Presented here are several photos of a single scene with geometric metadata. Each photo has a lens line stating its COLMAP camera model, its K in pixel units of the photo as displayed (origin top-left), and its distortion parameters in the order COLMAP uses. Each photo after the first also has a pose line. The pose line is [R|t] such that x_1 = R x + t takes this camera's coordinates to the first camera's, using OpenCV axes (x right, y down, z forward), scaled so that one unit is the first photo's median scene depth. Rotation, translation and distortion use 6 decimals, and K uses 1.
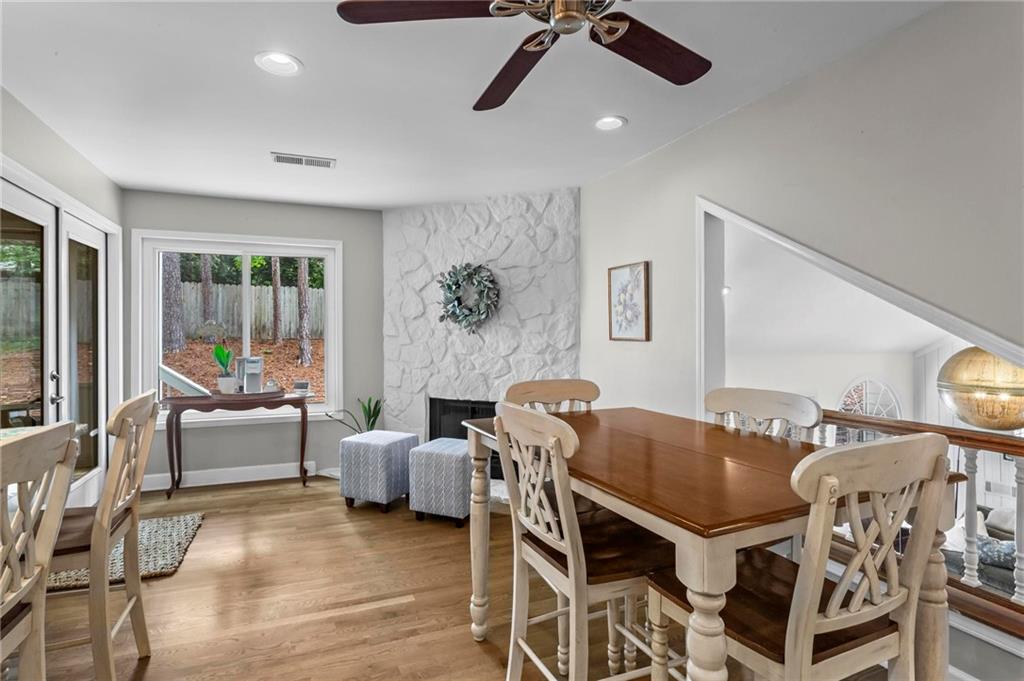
lens RADIAL K [[521.9, 0, 505.8], [0, 521.9, 333.2], [0, 0, 1]] dist [-0.002013, 0.000541]
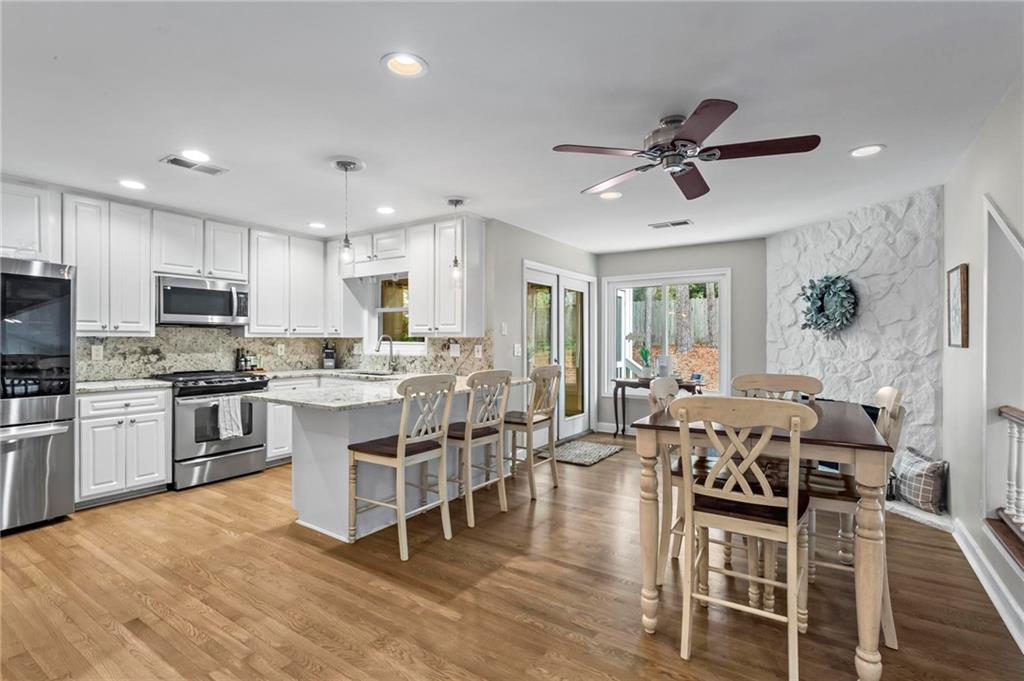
lens RADIAL K [[494.4, 0, 504.9], [0, 494.4, 344.6], [0, 0, 1]] dist [0.001457, 0.000081]
pose [[0.554735, 0.010537, -0.831960, 0.426620], [-0.001425, 0.999930, 0.011715, 0.000007], [0.832026, -0.005313, 0.554711, -0.152281]]
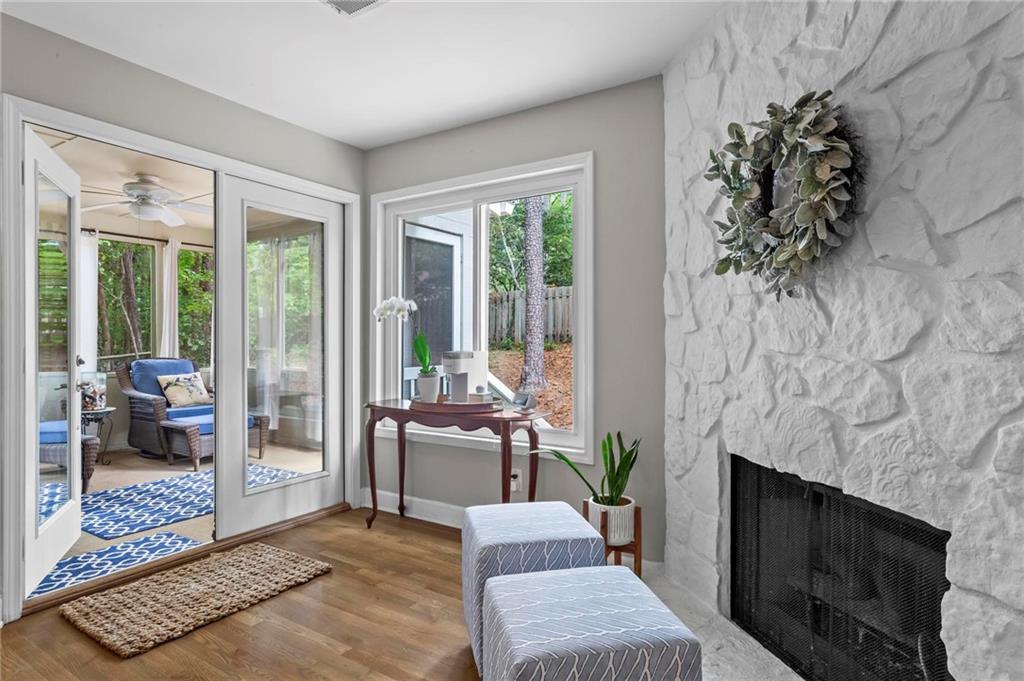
lens RADIAL K [[562.6, 0, 507.2], [0, 562.6, 343.1], [0, 0, 1]] dist [-0.000517, 0.001693]
pose [[0.569900, 0.005534, -0.821696, 0.148604], [-0.001437, 0.999983, 0.005738, 0.031464], [0.821713, -0.002089, 0.569898, 0.622508]]
